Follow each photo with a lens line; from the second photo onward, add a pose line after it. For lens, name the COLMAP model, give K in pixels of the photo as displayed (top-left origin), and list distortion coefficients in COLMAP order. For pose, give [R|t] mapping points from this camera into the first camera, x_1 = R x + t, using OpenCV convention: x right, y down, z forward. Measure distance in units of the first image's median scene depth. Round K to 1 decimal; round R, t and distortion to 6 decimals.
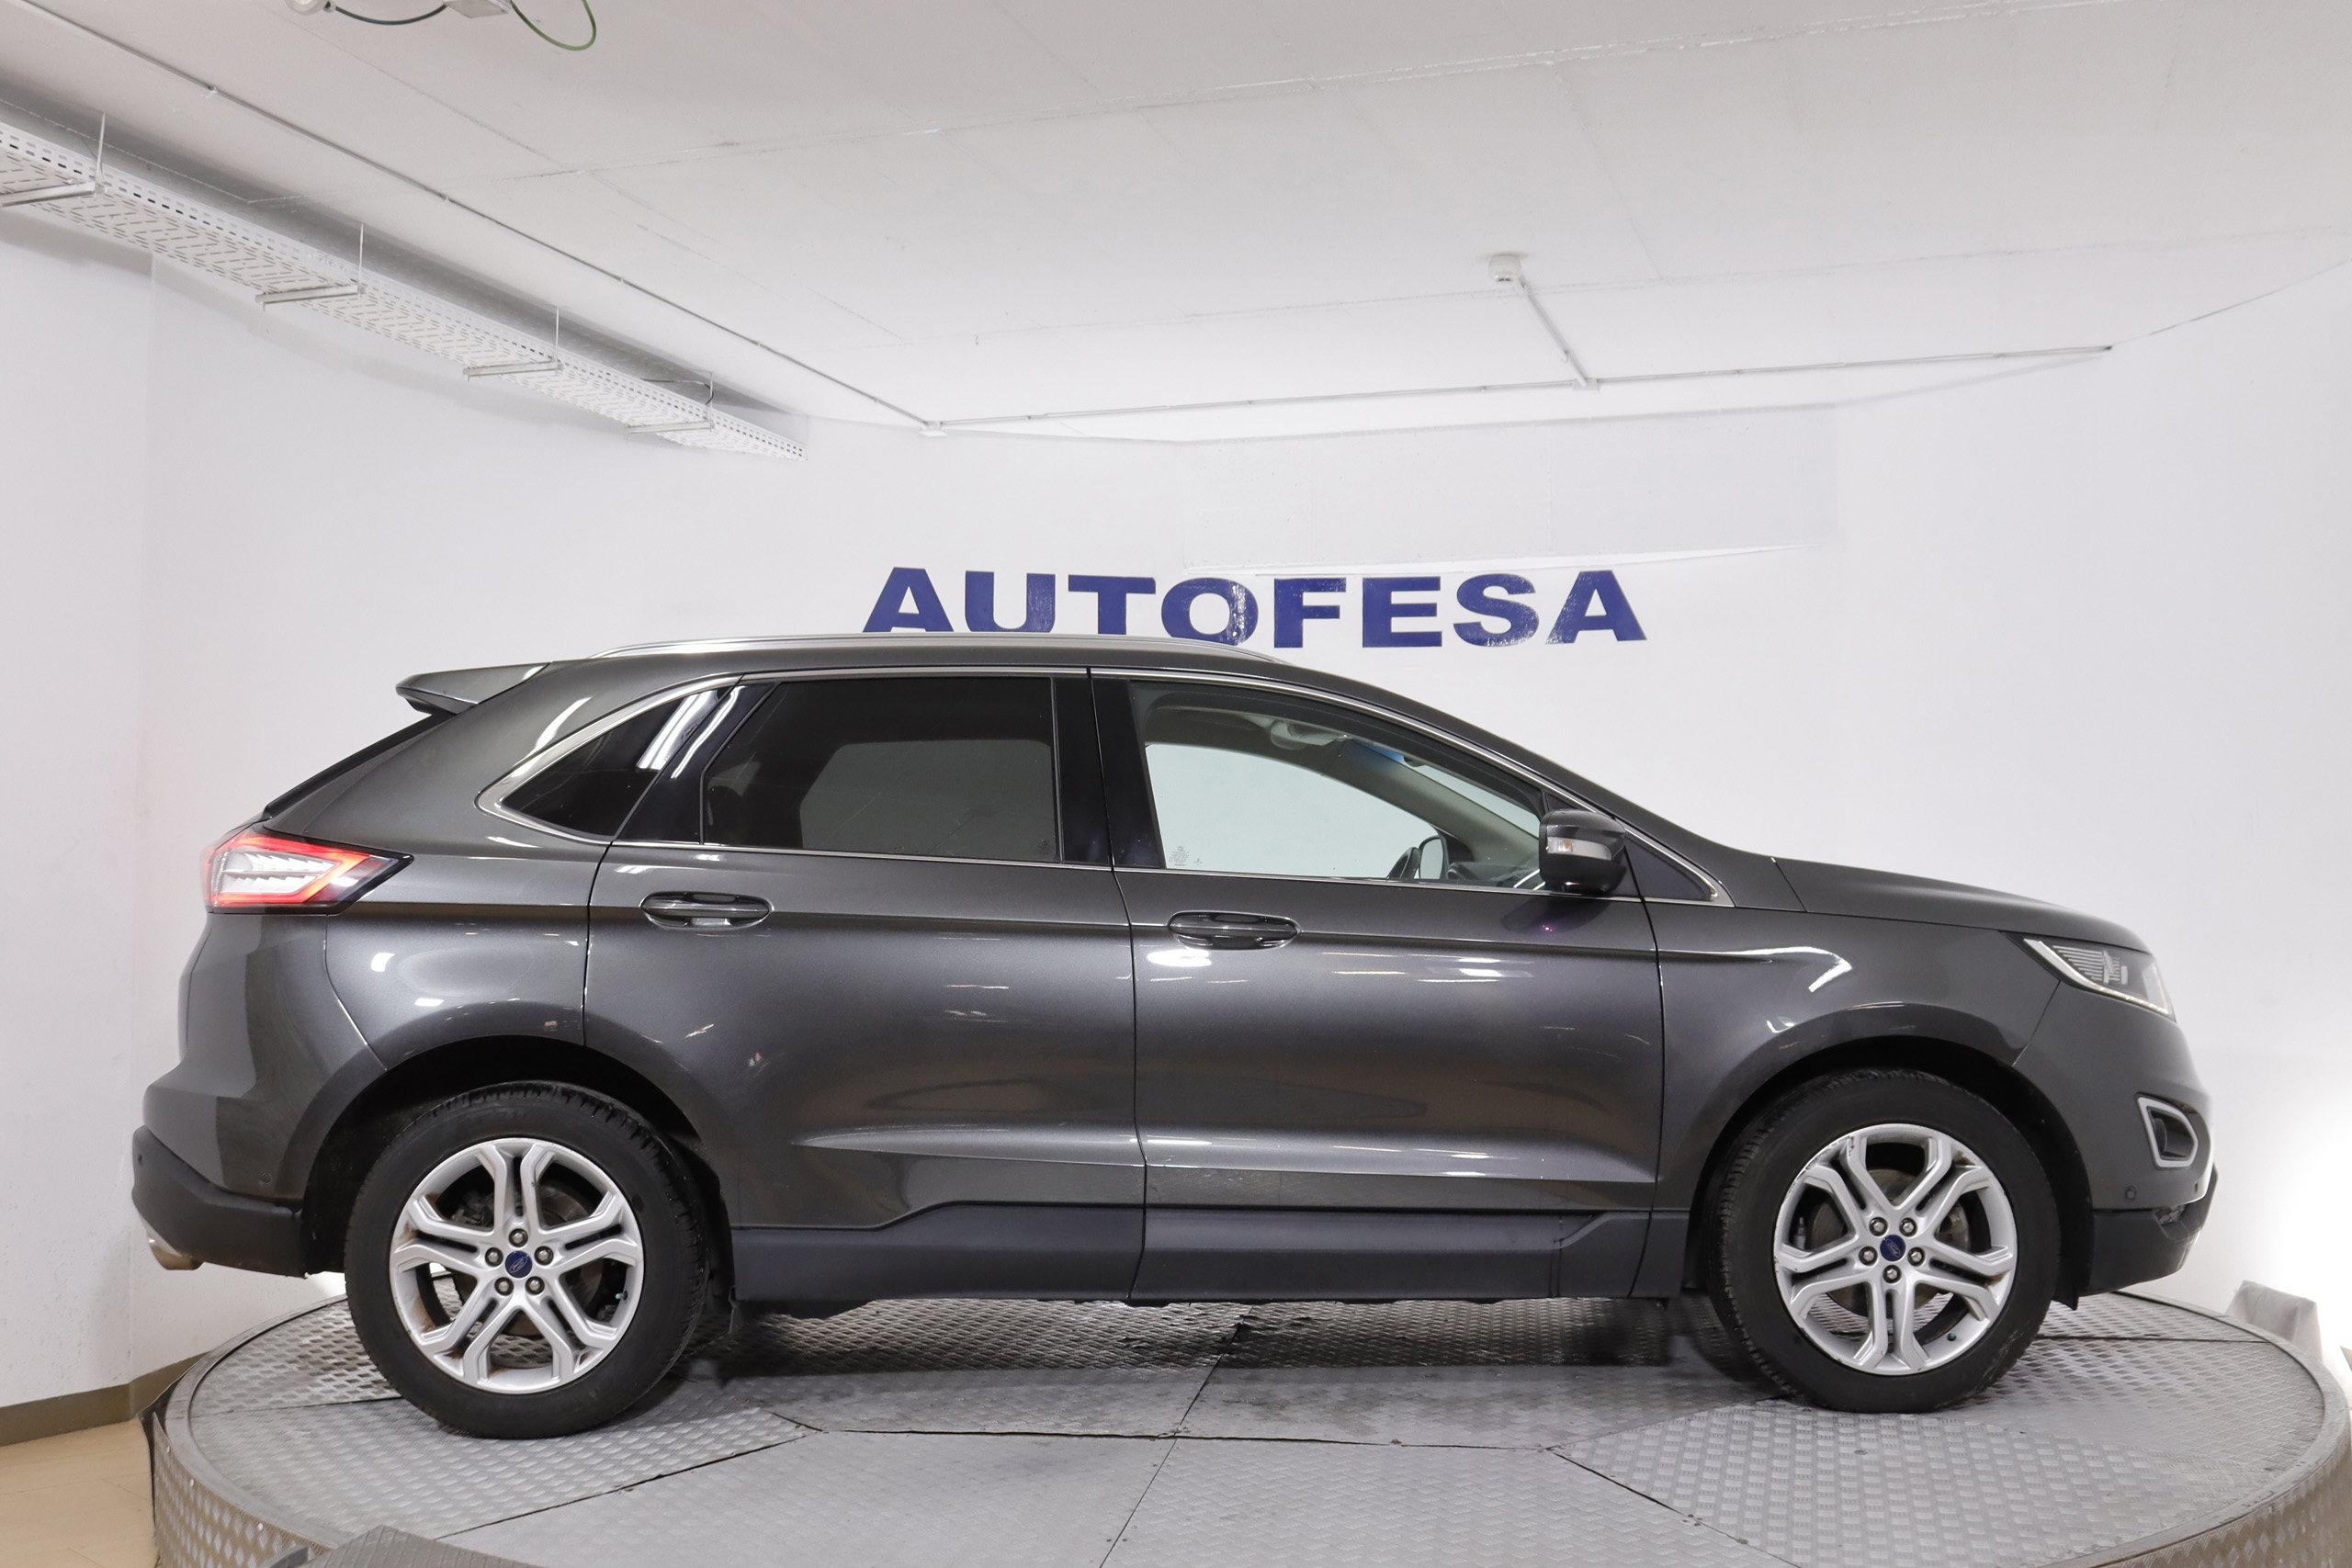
lens RADIAL K [[2464.7, 0, 1176.0], [0, 2464.7, 784.0], [0, 0, 1]] dist [-0.160246, 0.214682]
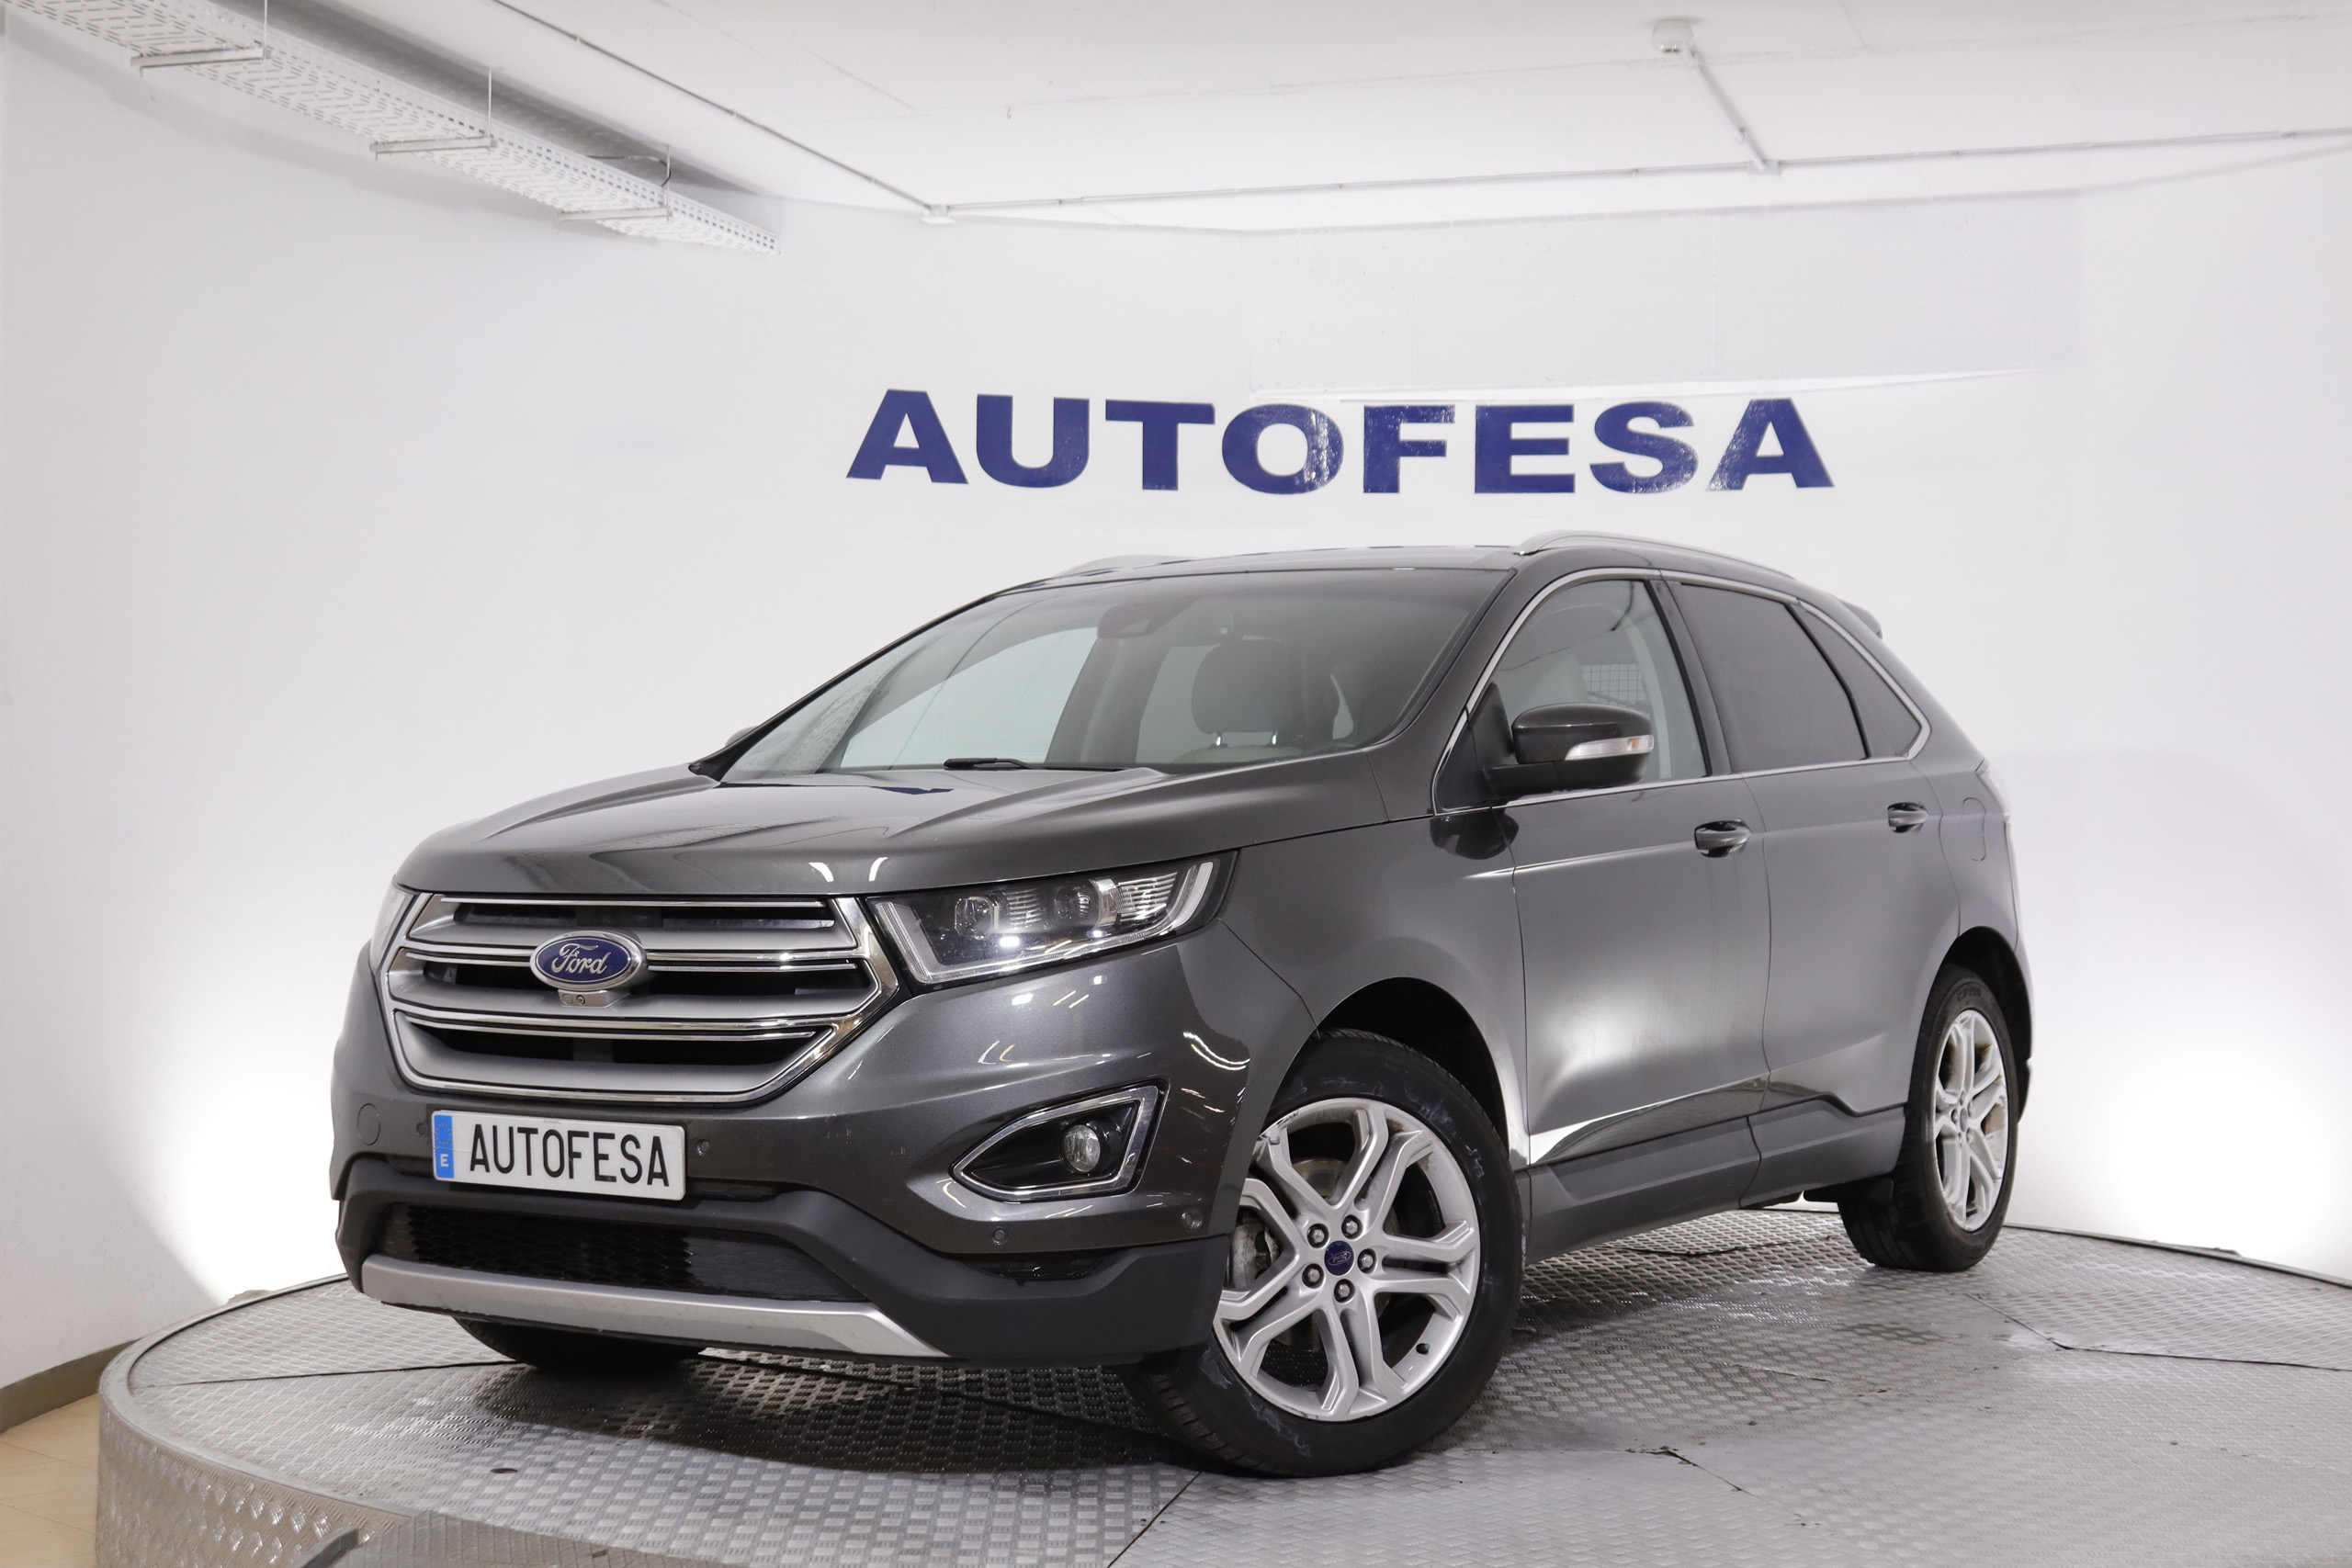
lens RADIAL K [[3366.4, 0, 1176.0], [0, 3366.4, 784.0], [0, 0, 1]] dist [-0.081202, 0.187309]
pose [[0.999981, 0.005540, 0.002833, -0.026016], [-0.005647, 0.999214, 0.039226, -0.004208], [-0.002614, -0.039242, 0.999226, -0.099274]]
